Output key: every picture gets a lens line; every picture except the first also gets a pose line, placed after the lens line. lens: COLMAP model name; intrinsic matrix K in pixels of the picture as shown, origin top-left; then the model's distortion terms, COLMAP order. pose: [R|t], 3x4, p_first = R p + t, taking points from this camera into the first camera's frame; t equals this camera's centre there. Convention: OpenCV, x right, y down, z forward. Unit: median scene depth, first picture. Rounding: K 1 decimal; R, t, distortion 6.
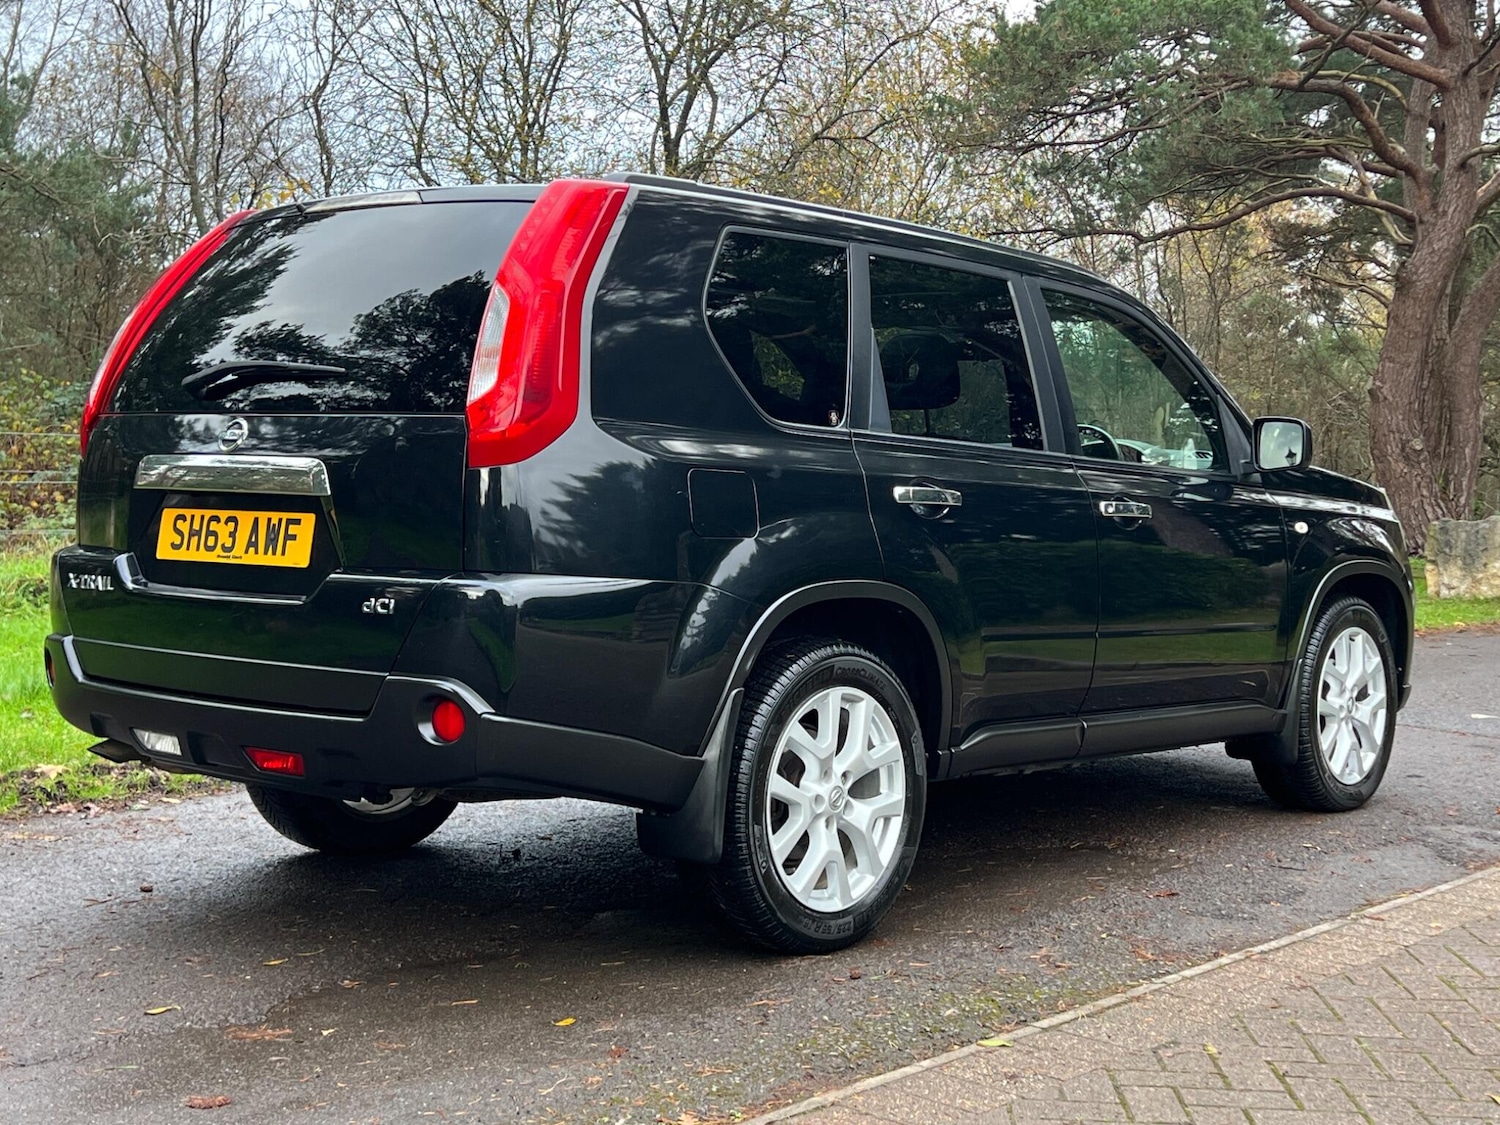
lens RADIAL K [[2034.8, 0, 757.2], [0, 2034.8, 547.4], [0, 0, 1]] dist [0.160982, -0.438461]
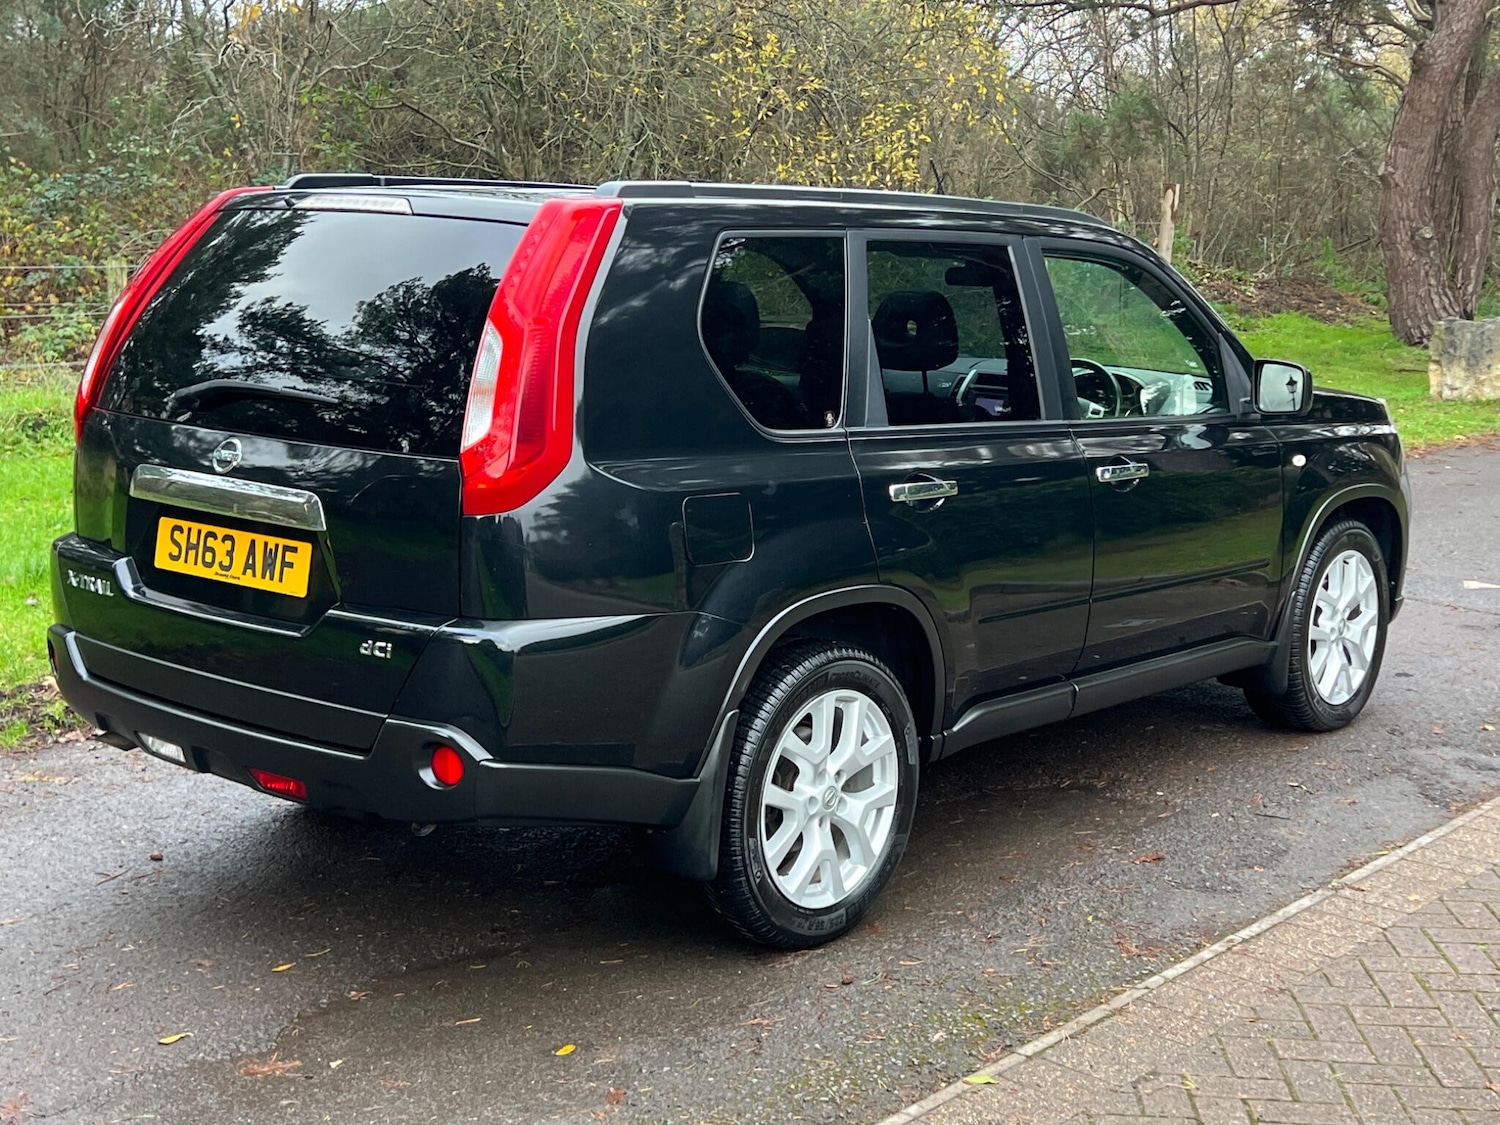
lens RADIAL K [[2034.8, 0, 757.2], [0, 2034.8, 547.4], [0, 0, 1]] dist [0.160982, -0.438461]
pose [[0.999999, 0.001357, -0.000752, 0.002990], [-0.001256, 0.992556, 0.121786, -0.124612], [0.000912, -0.121784, 0.992556, 0.003619]]
